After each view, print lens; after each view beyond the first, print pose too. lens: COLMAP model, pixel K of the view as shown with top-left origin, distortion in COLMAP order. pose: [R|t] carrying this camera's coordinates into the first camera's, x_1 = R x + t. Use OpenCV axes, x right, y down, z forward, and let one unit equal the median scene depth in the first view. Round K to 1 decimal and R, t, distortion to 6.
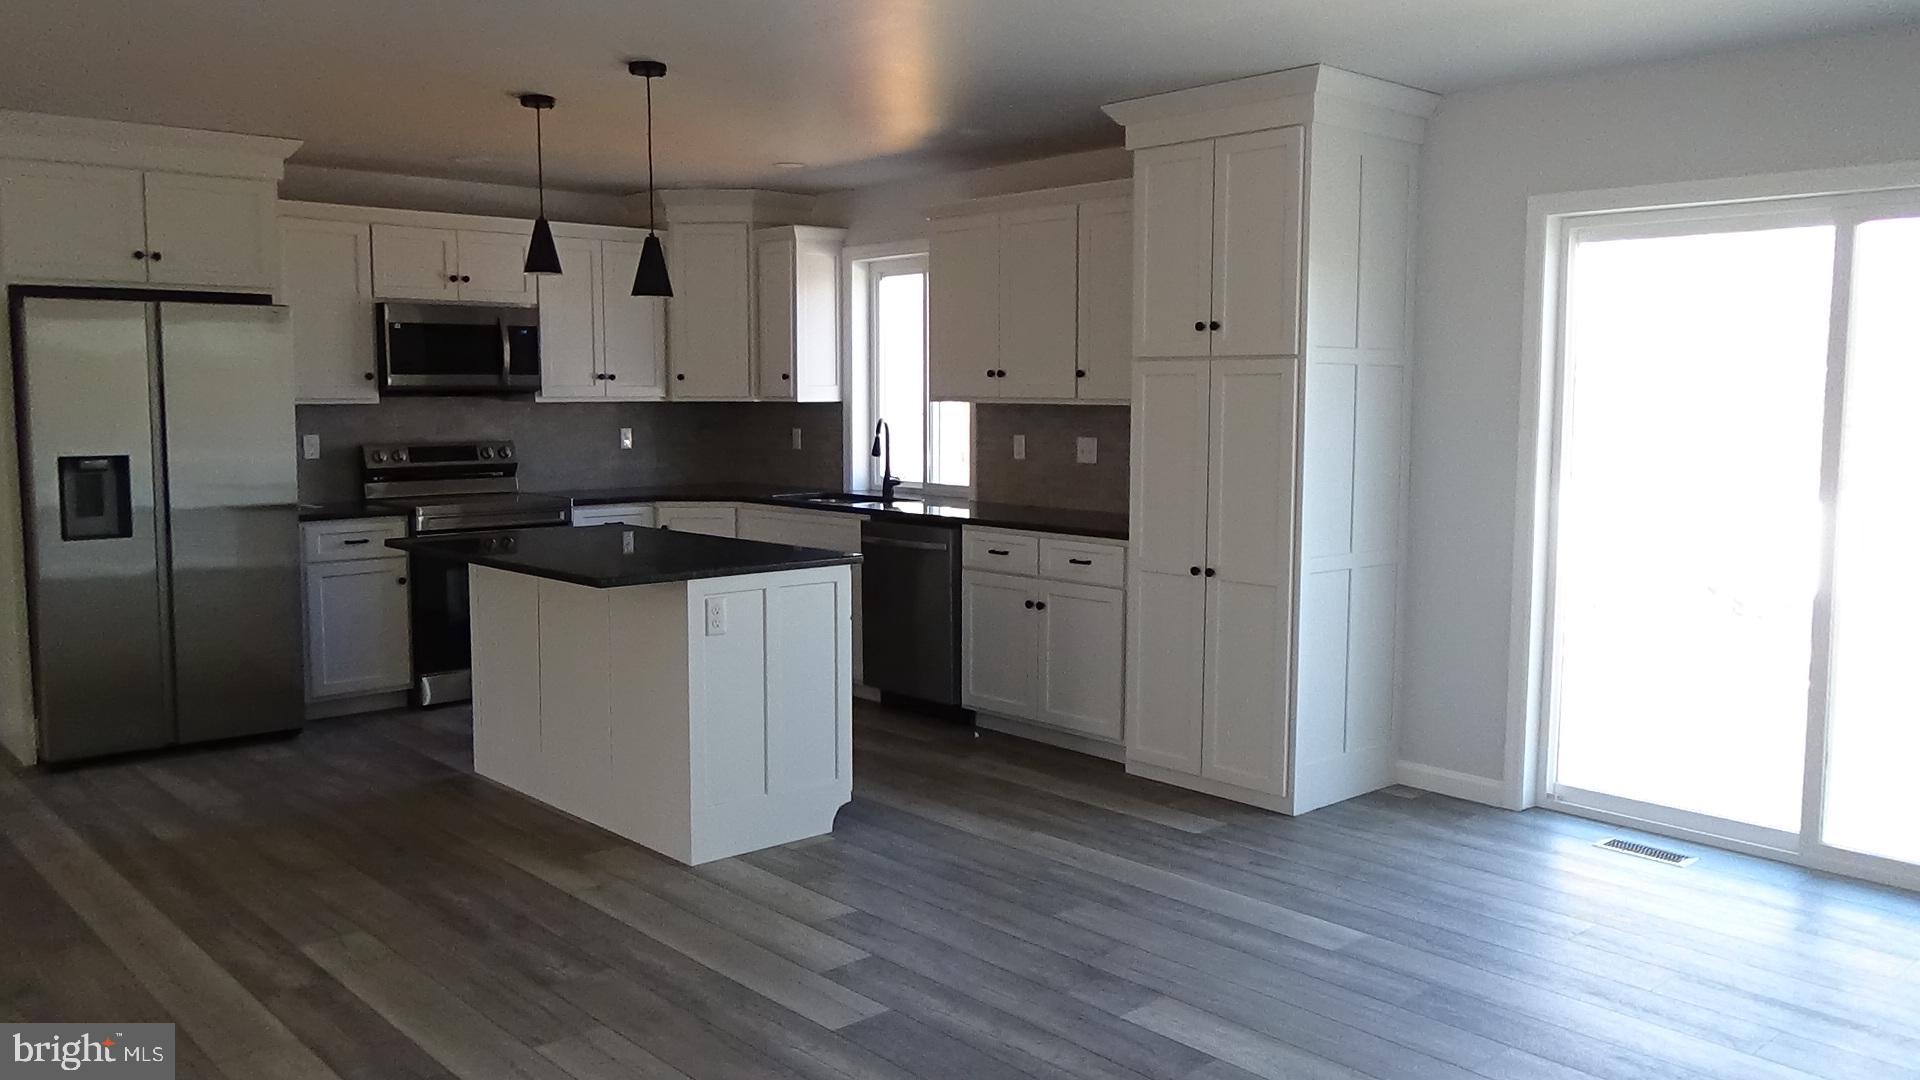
lens RADIAL K [[1484.4, 0, 958.5], [0, 1484.4, 544.9], [0, 0, 1]] dist [-0.006833, 0.008843]
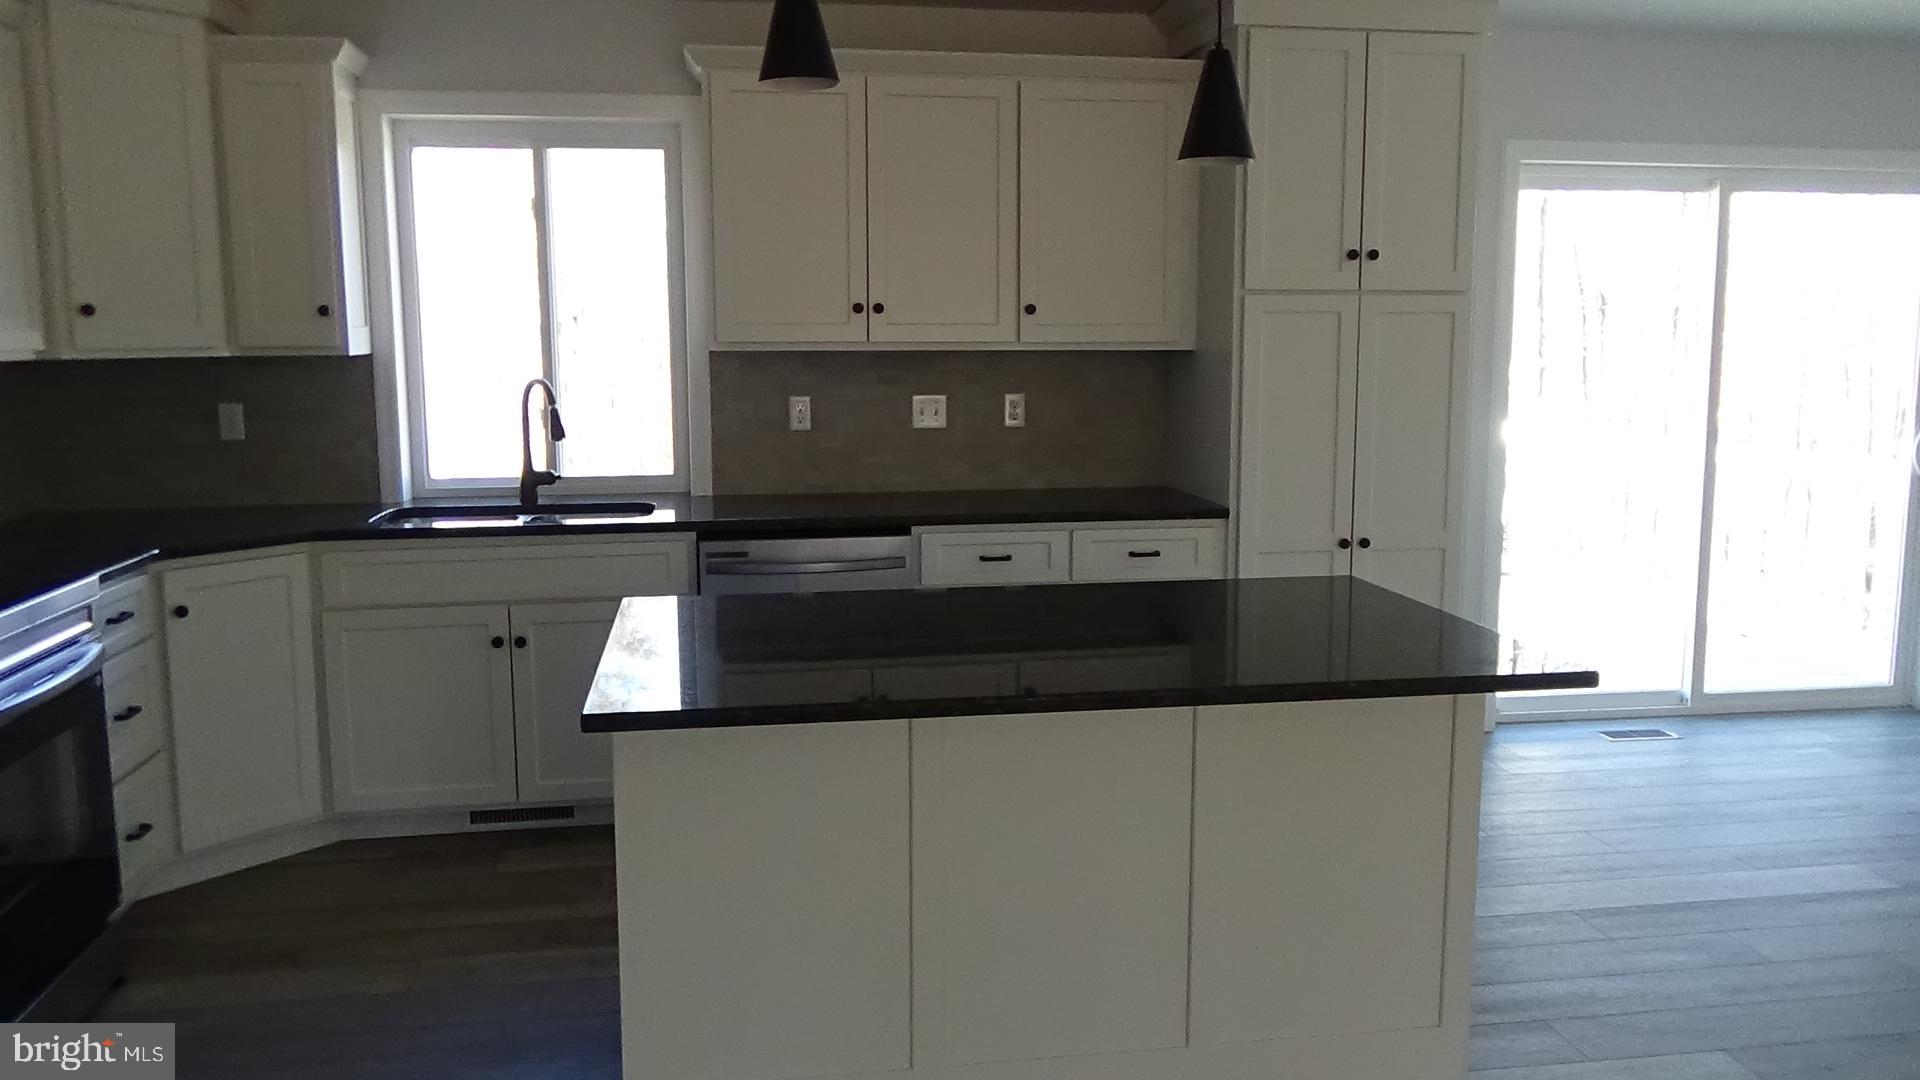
lens RADIAL K [[1484.4, 0, 959.4], [0, 1484.4, 530.5], [0, 0, 1]] dist [-0.006833, 0.008843]
pose [[0.542627, -0.113919, 0.832213, -0.584977], [0.091765, 0.992870, 0.076078, -0.065089], [-0.834946, 0.035086, 0.549212, 0.627702]]
